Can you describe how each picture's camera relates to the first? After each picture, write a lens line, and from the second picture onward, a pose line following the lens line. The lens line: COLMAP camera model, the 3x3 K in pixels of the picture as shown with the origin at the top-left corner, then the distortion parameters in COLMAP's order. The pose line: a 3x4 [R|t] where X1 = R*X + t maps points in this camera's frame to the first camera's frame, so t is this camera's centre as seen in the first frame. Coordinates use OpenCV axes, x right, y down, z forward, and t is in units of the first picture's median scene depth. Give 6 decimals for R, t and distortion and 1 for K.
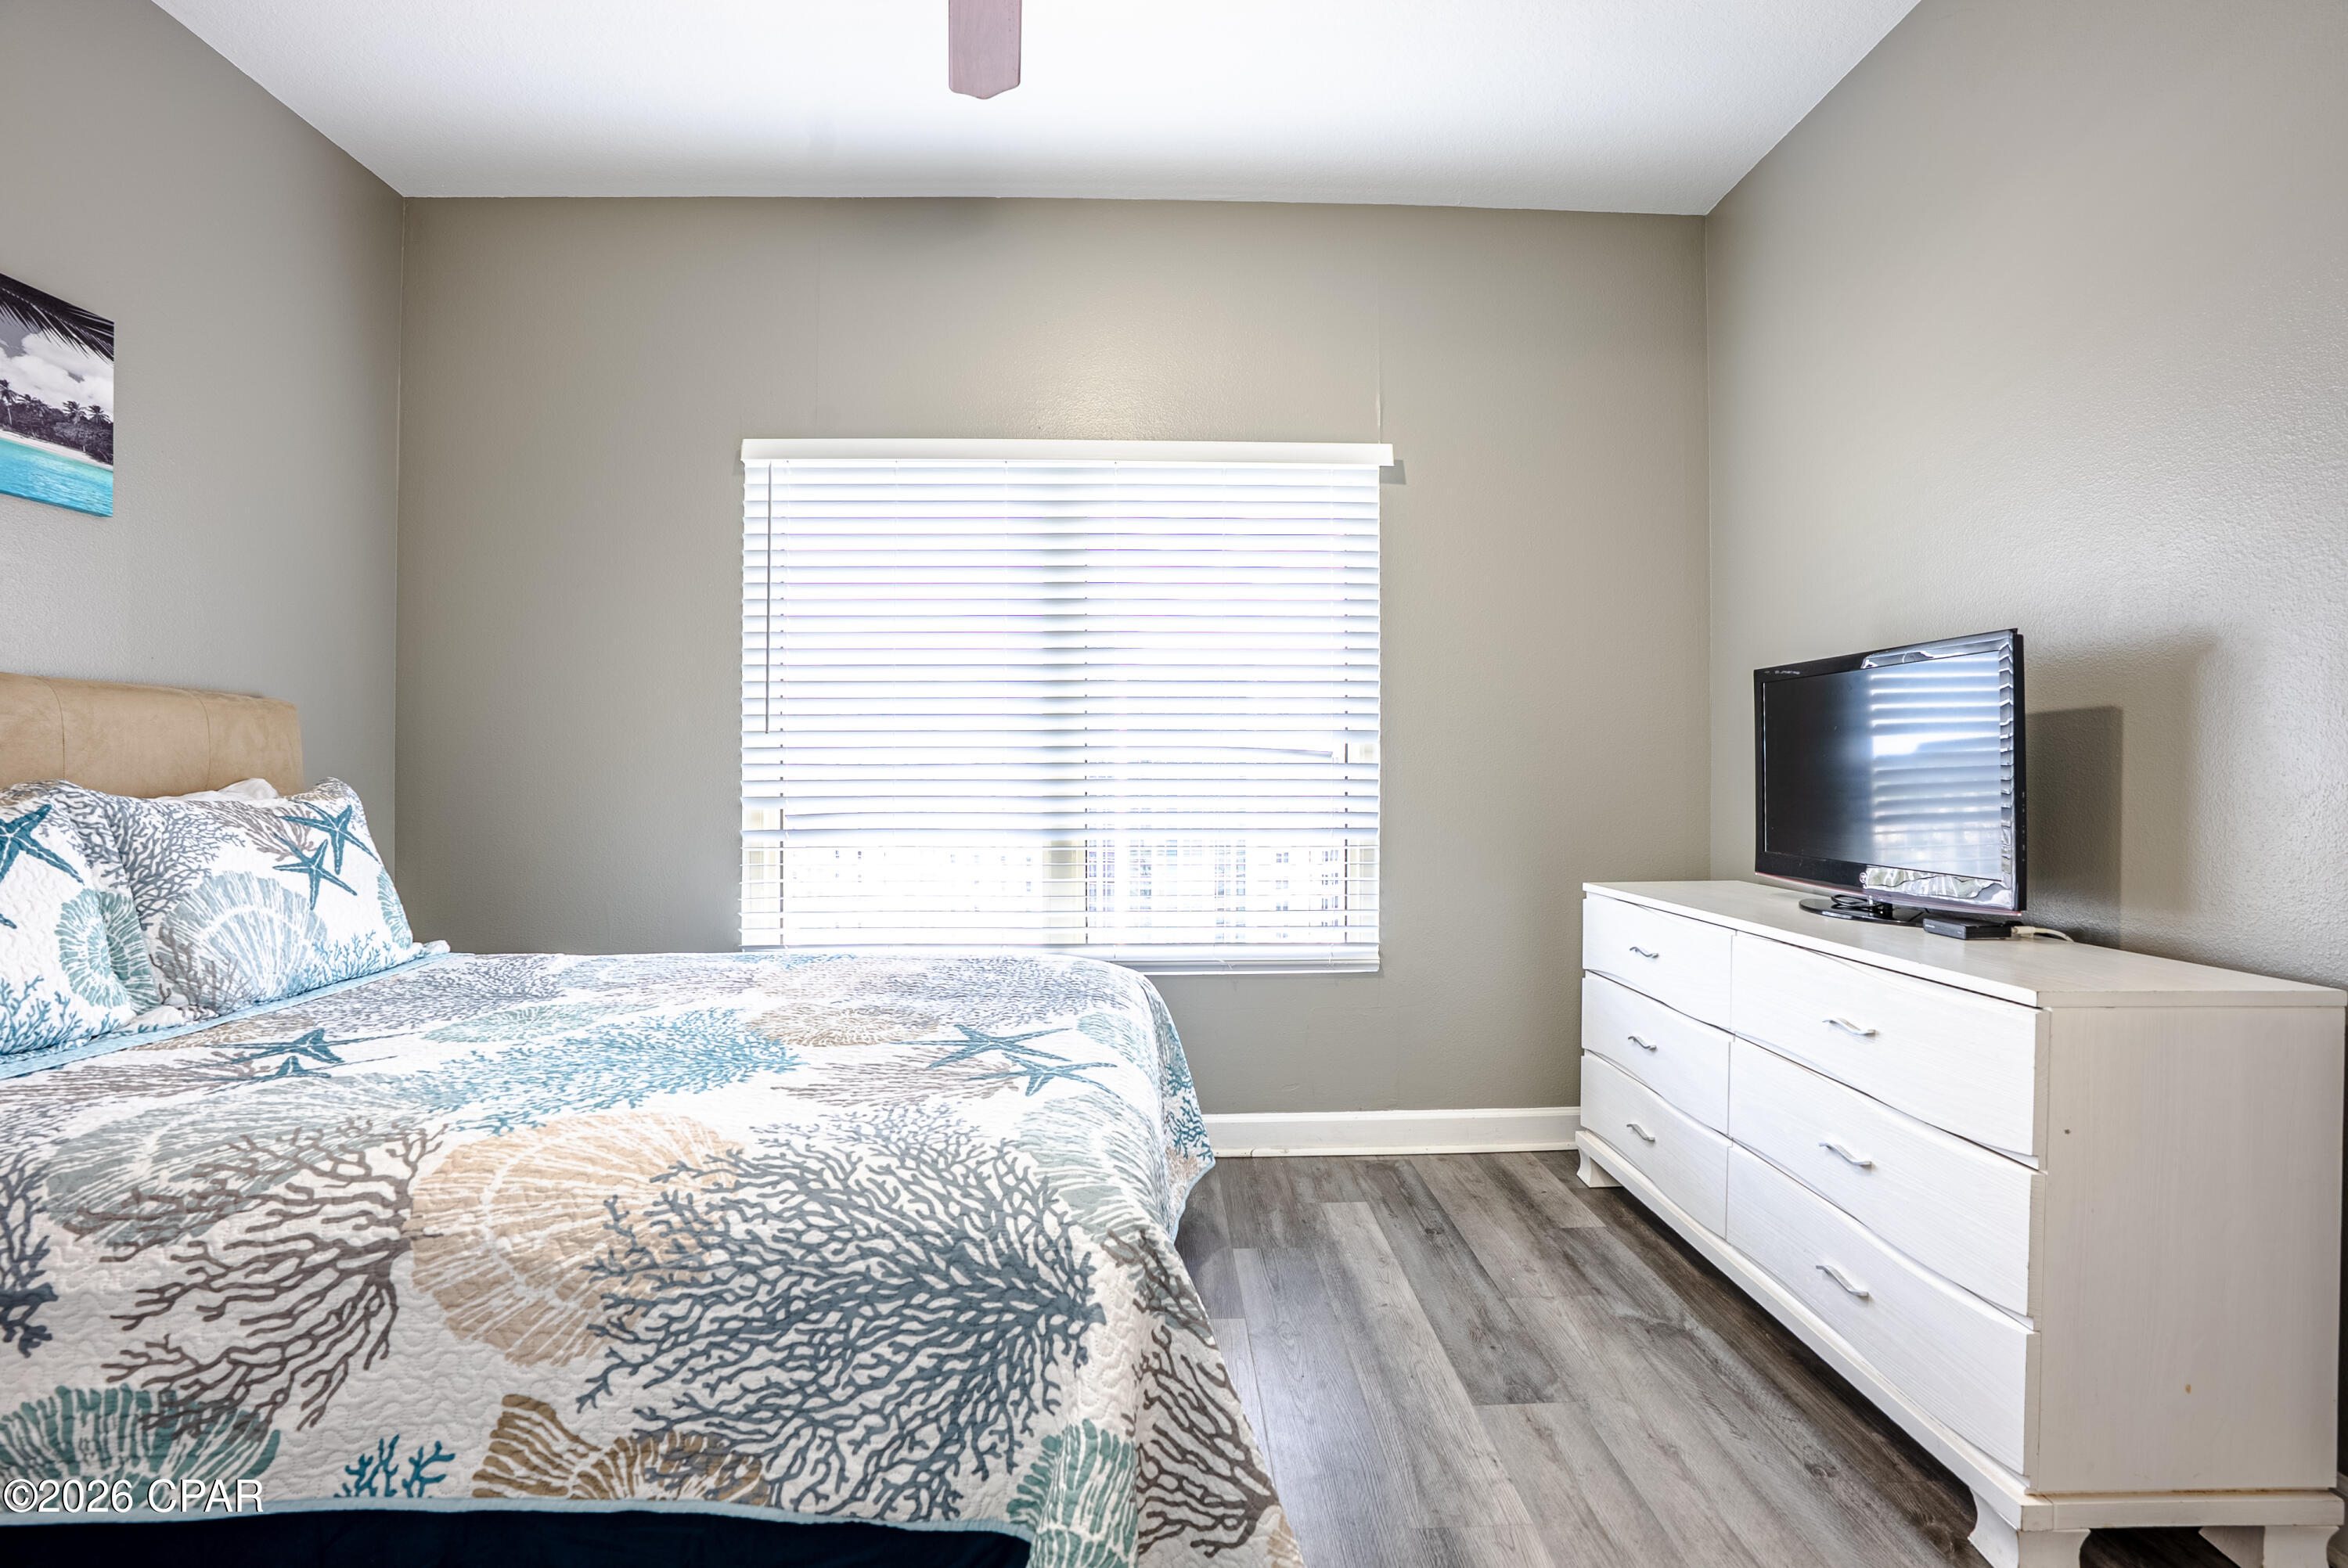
lens RADIAL K [[1094.2, 0, 1167.9], [0, 1094.2, 769.6], [0, 0, 1]] dist [-0.059614, 0.021670]
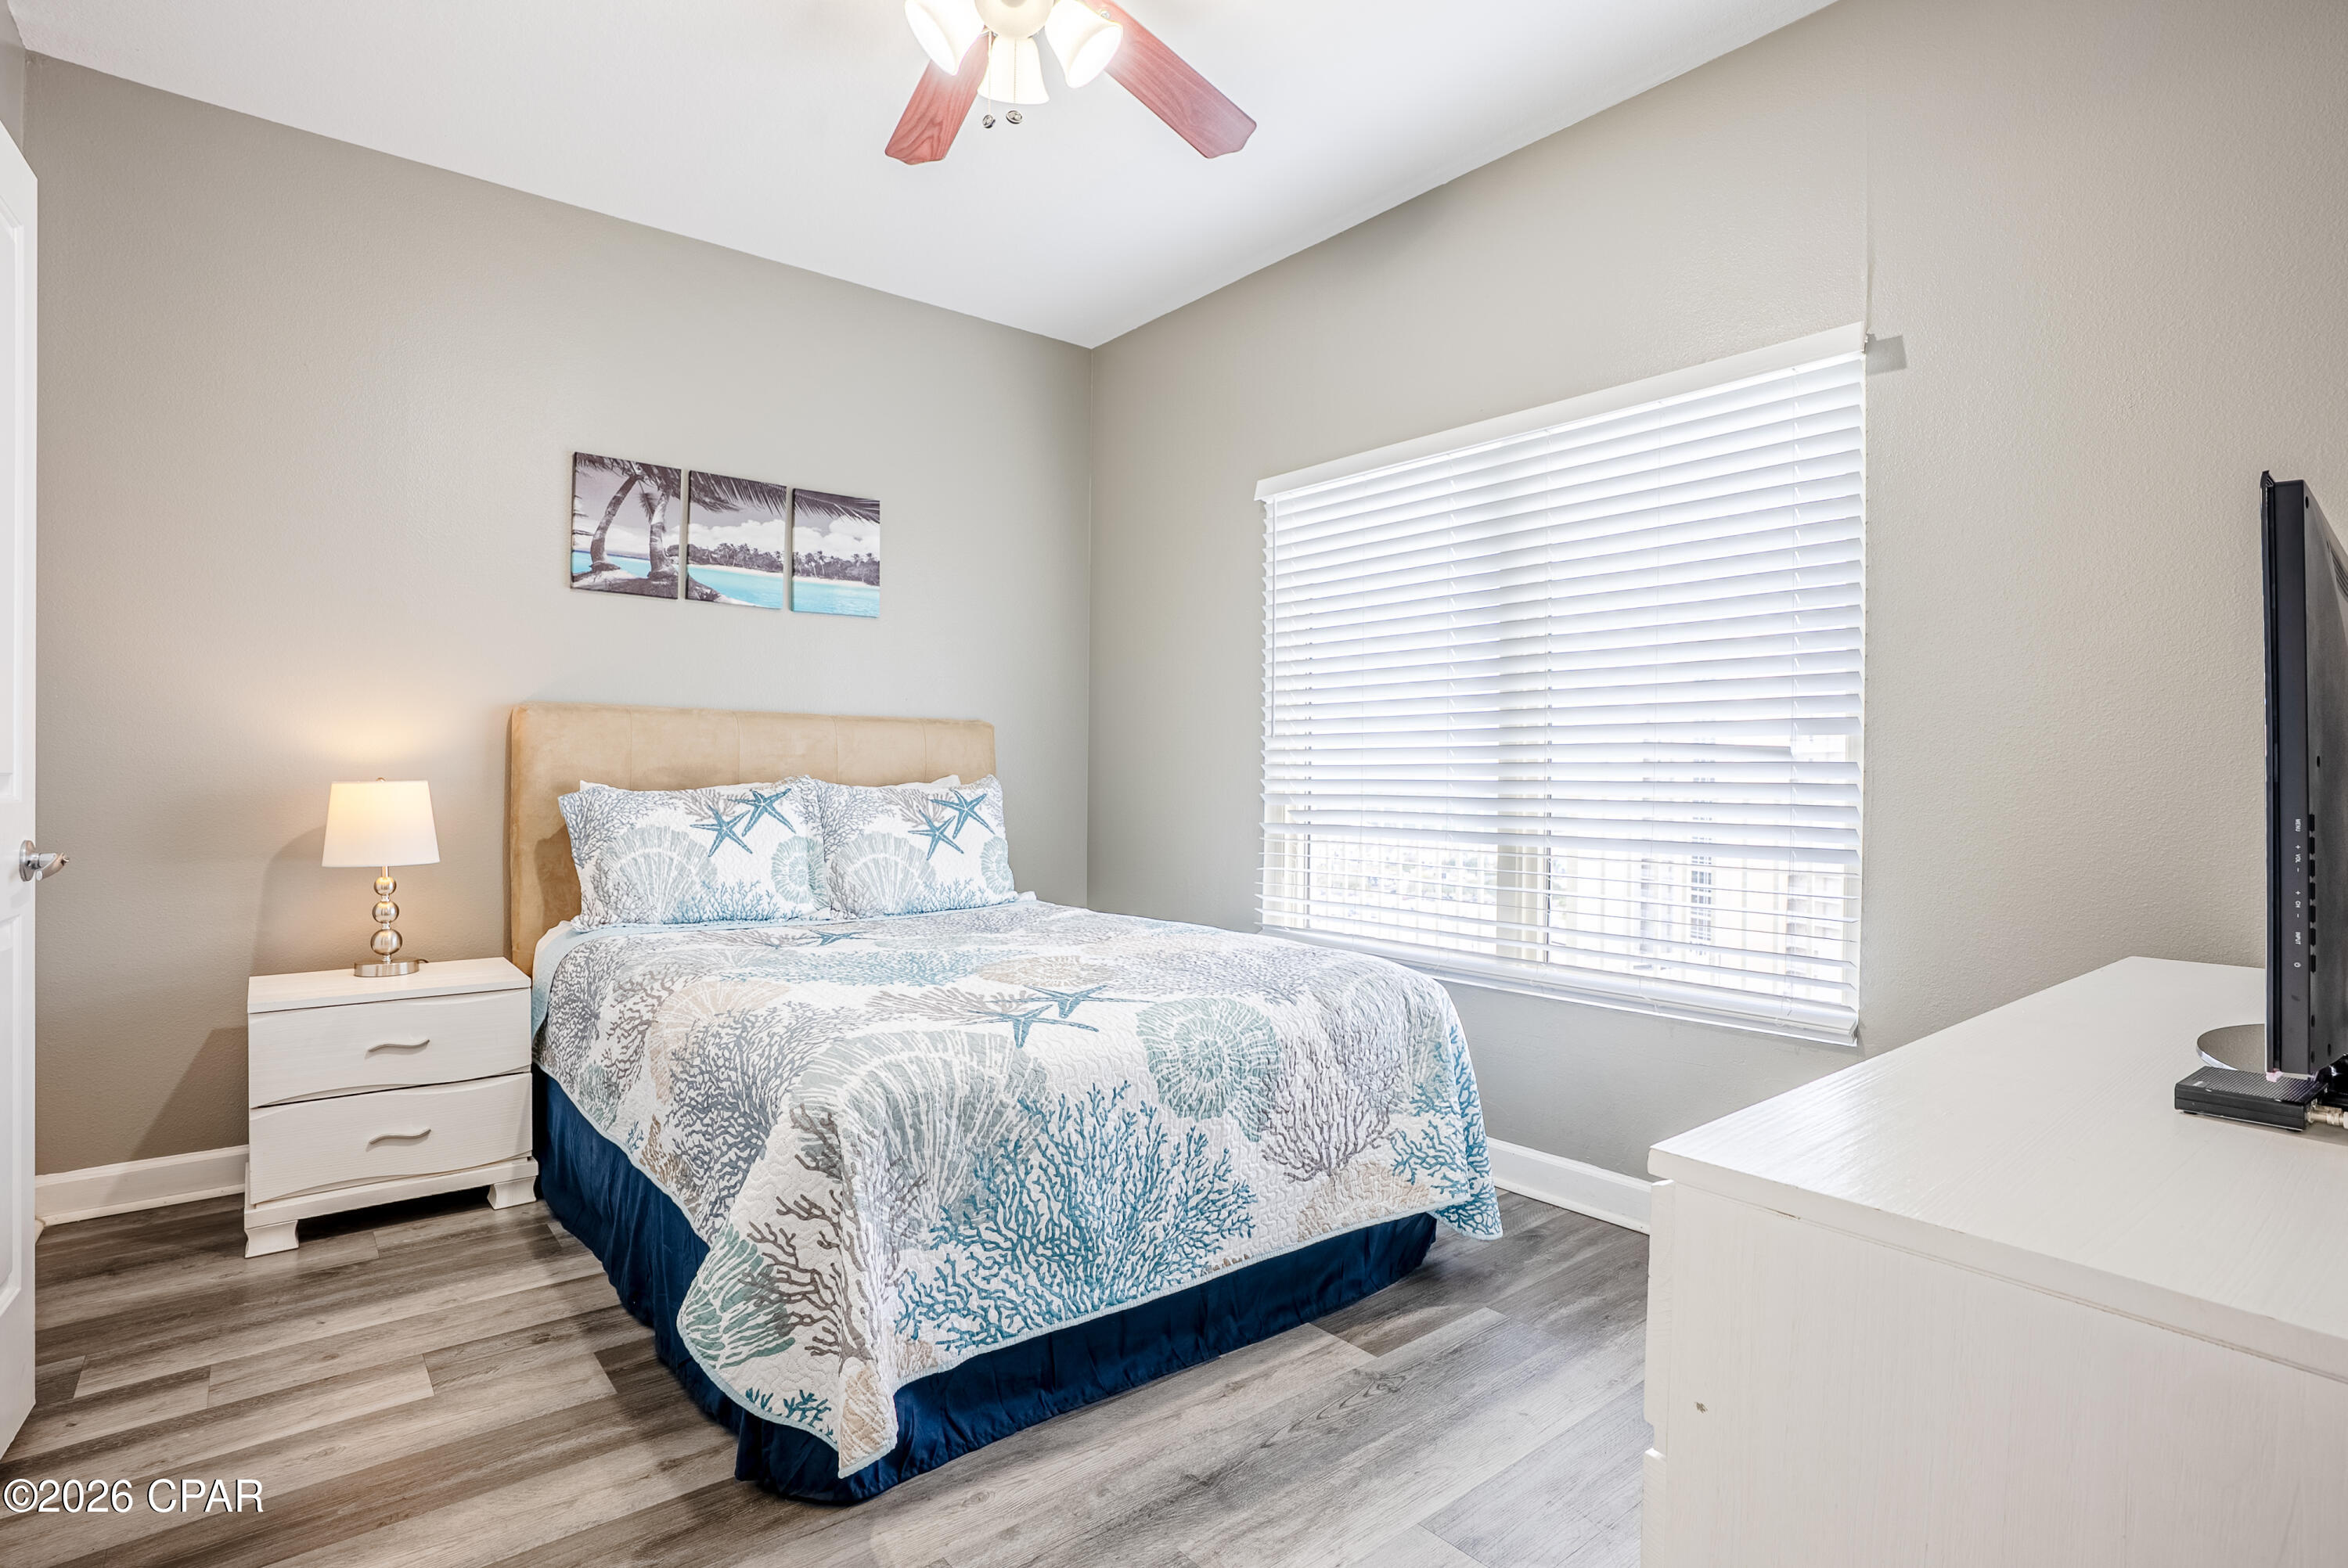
lens RADIAL K [[1150.9, 0, 1156.4], [0, 1150.9, 775.1], [0, 0, 1]] dist [-0.032760, 0.009384]
pose [[0.607498, 0.004461, -0.794308, 0.758471], [-0.001561, 0.999989, 0.004422, 0.000341], [0.794319, -0.001447, 0.607499, 0.260601]]
